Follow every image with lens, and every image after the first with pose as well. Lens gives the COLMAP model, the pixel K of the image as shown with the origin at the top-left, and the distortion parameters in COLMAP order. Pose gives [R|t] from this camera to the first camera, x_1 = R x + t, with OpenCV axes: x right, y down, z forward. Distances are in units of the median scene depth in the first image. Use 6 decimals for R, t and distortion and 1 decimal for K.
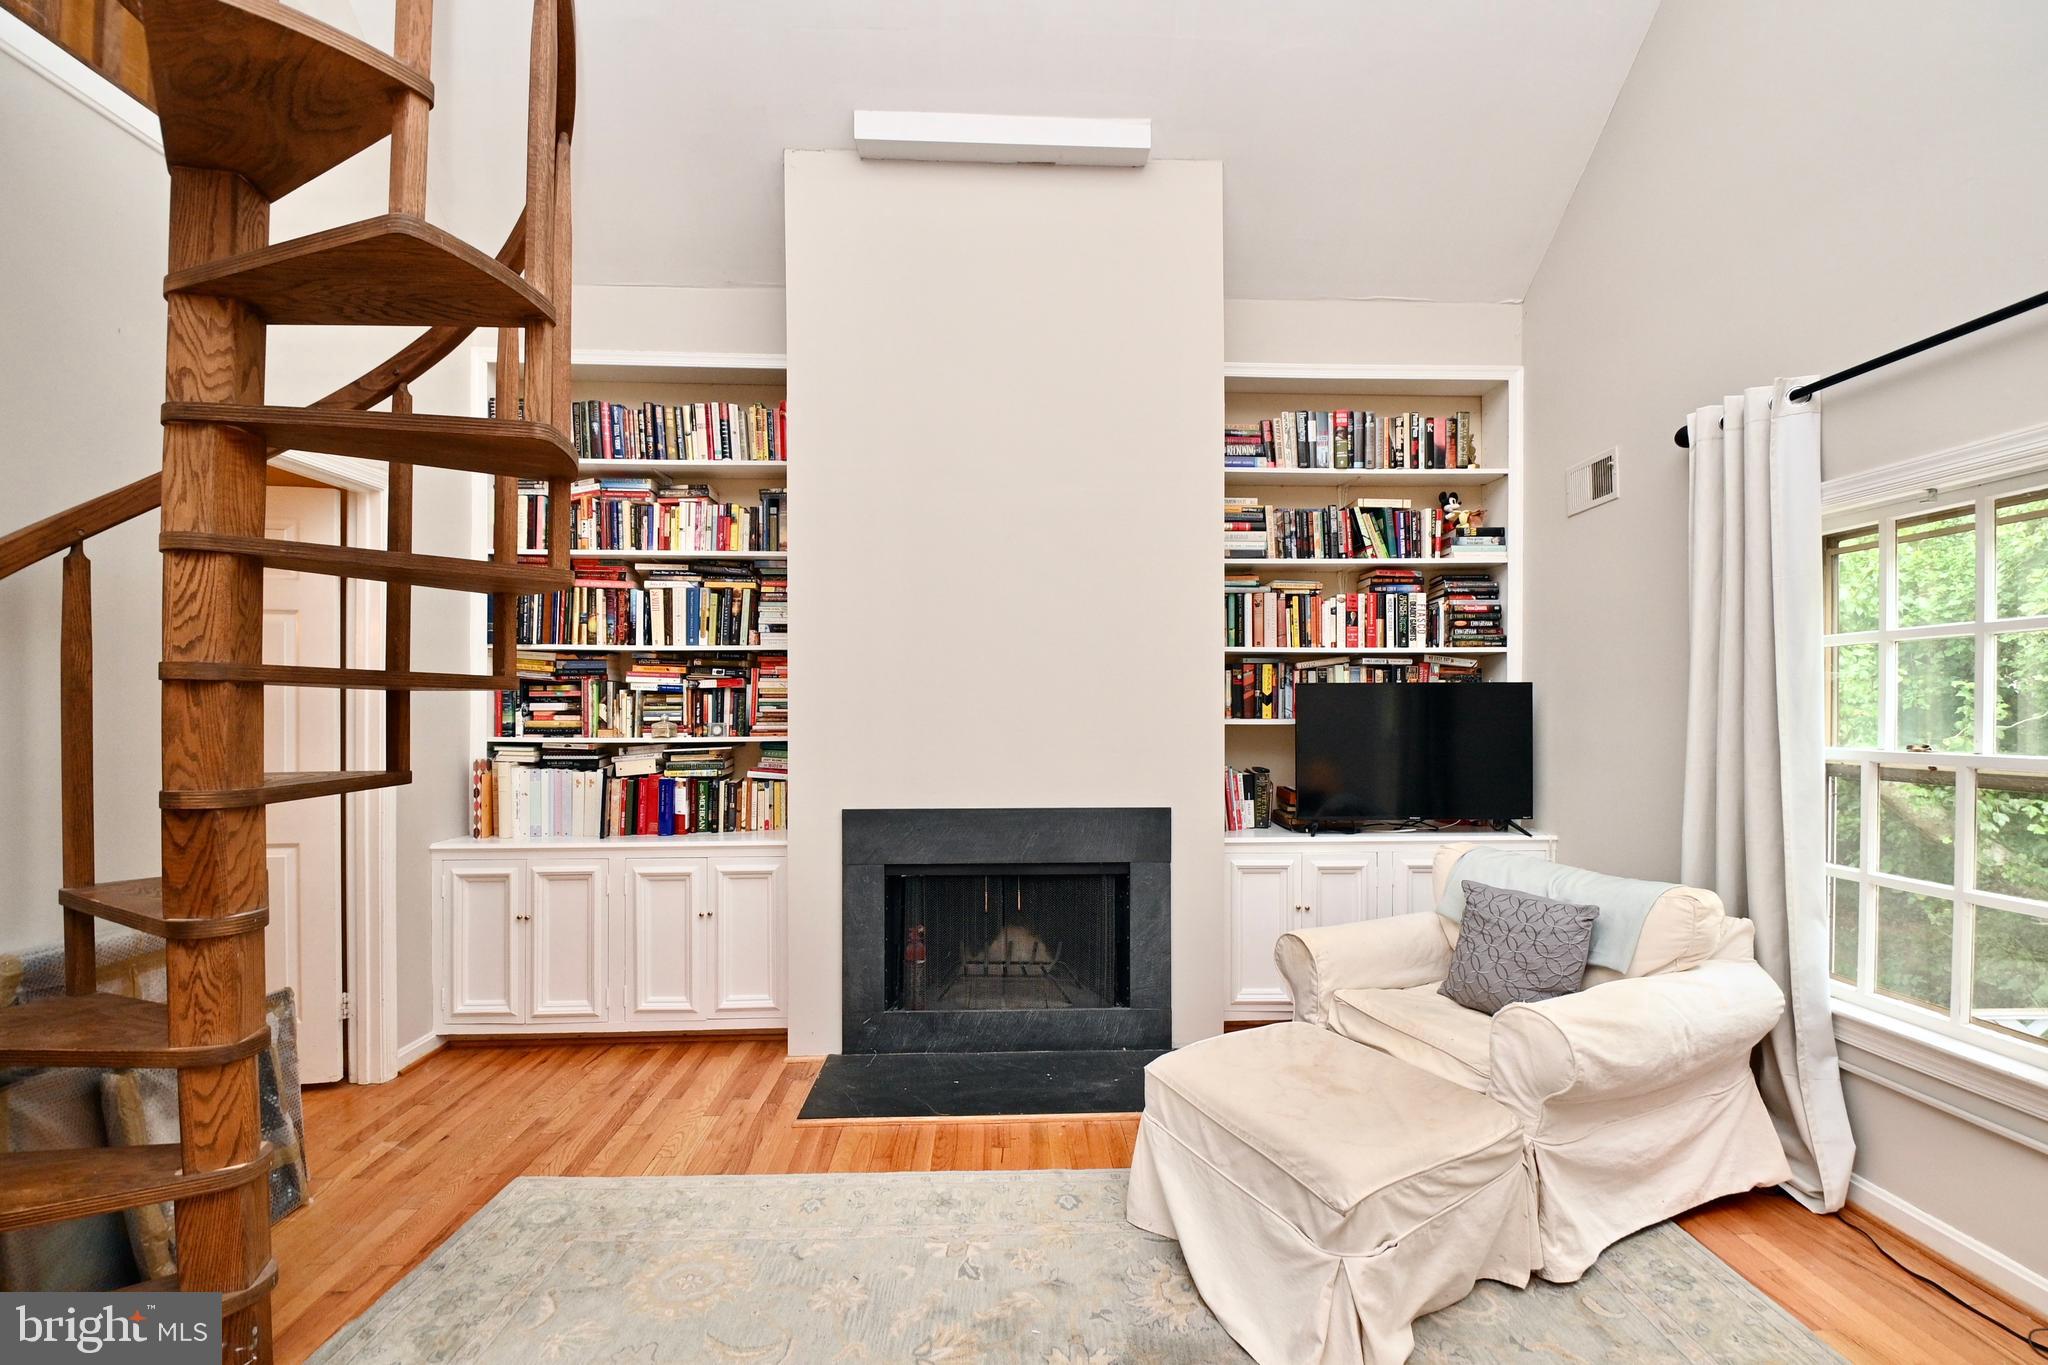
lens RADIAL K [[897.3, 0, 1040.4], [0, 897.3, 712.0], [0, 0, 1]] dist [0.014921, -0.020672]
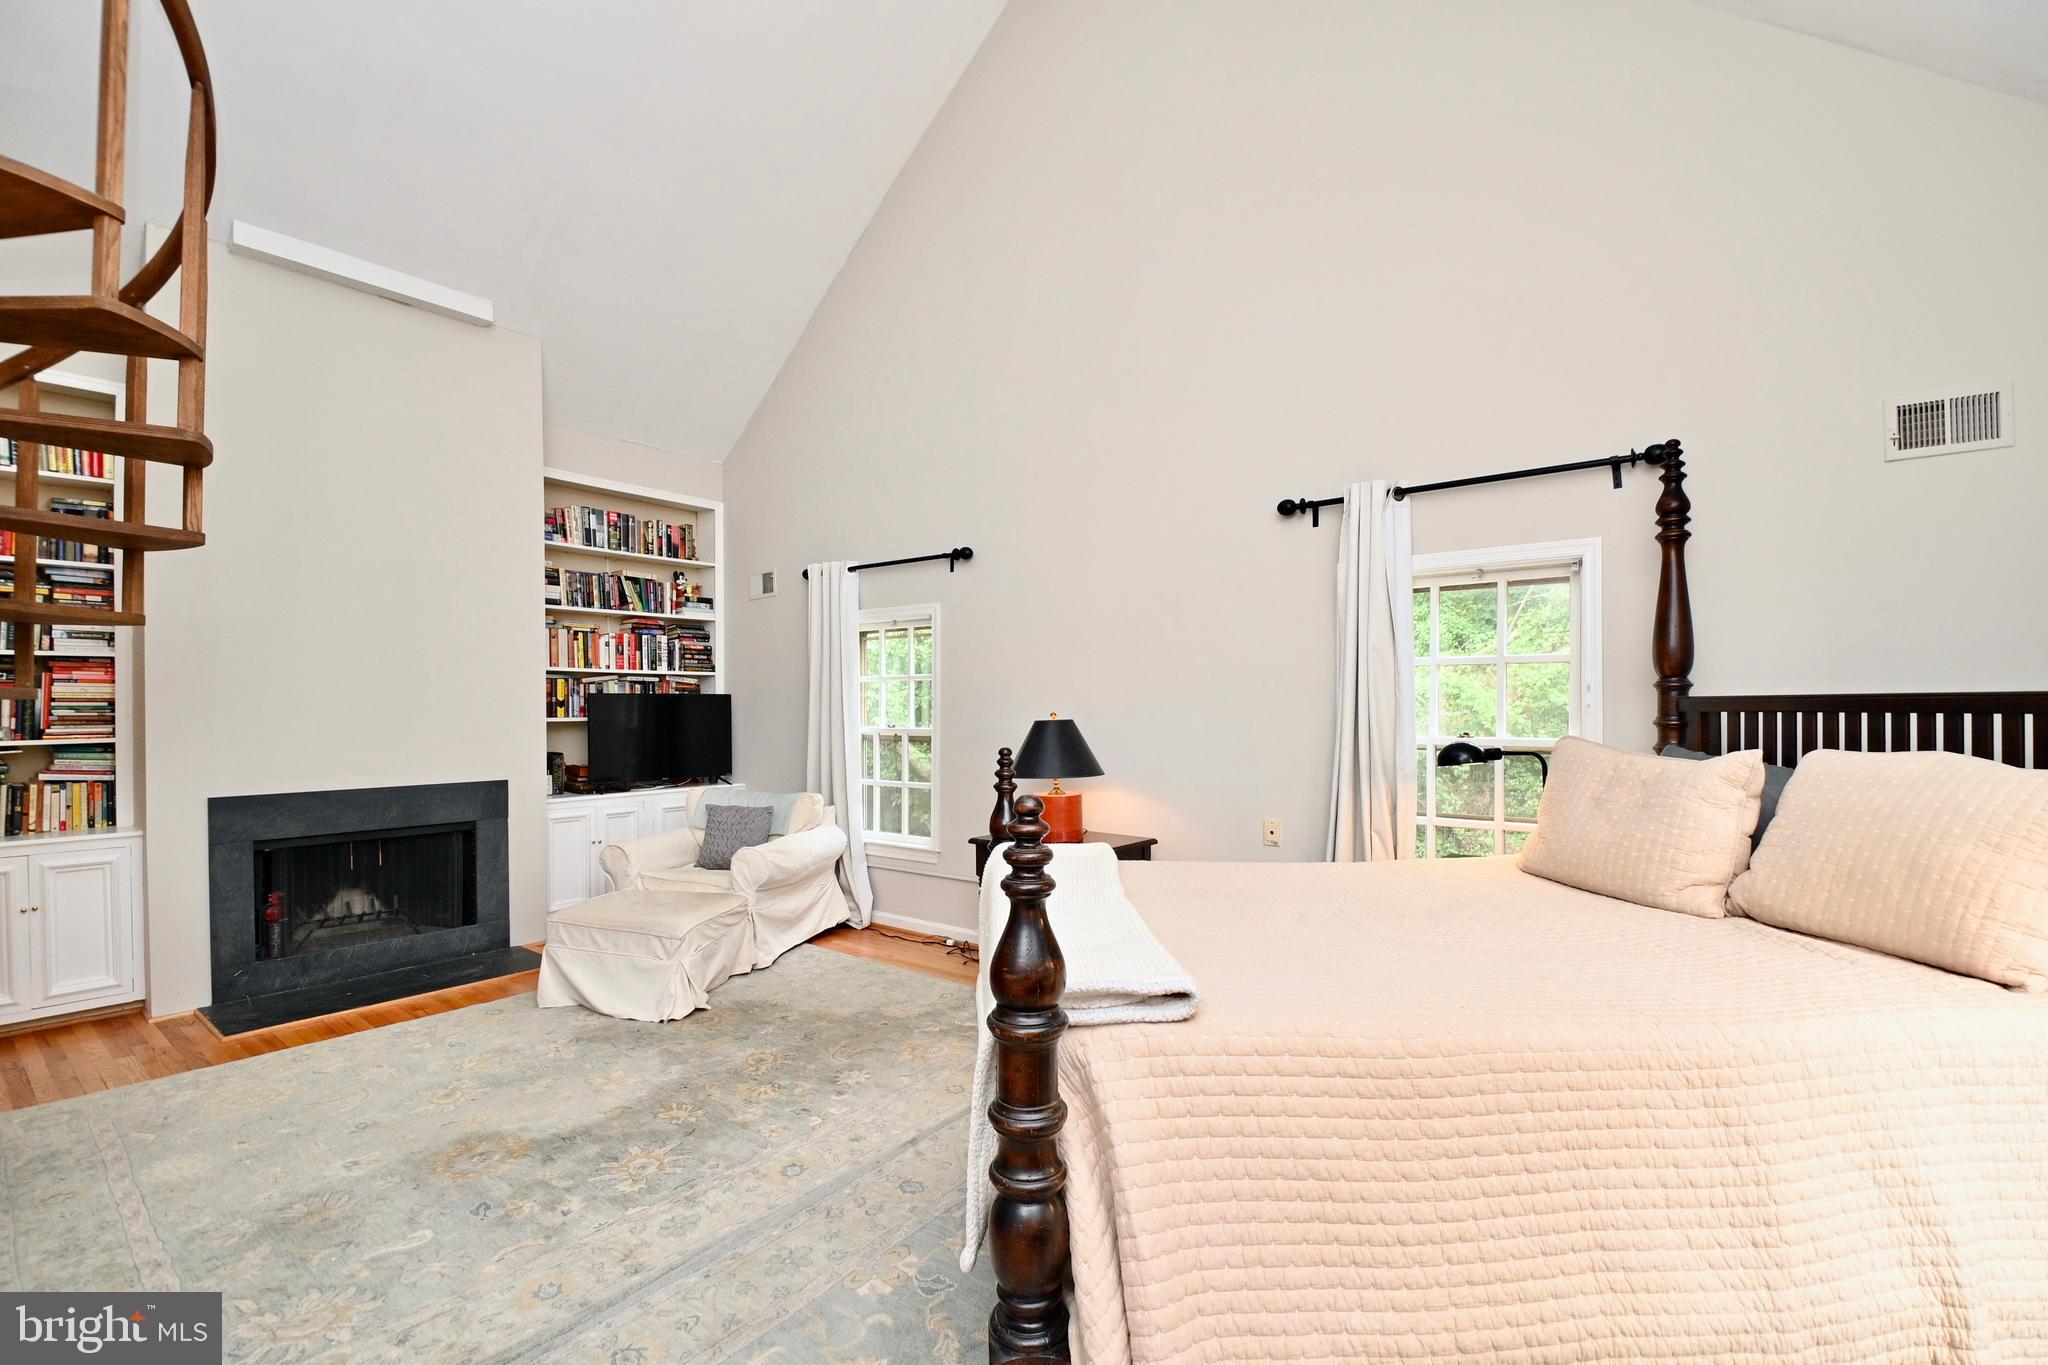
lens RADIAL K [[897.3, 0, 1040.4], [0, 897.3, 712.0], [0, 0, 1]] dist [0.014921, -0.020672]
pose [[0.636158, -0.005643, 0.771538, -0.373900], [0.006854, 0.999975, 0.001663, 0.001681], [-0.771528, 0.004230, 0.636181, -0.506325]]
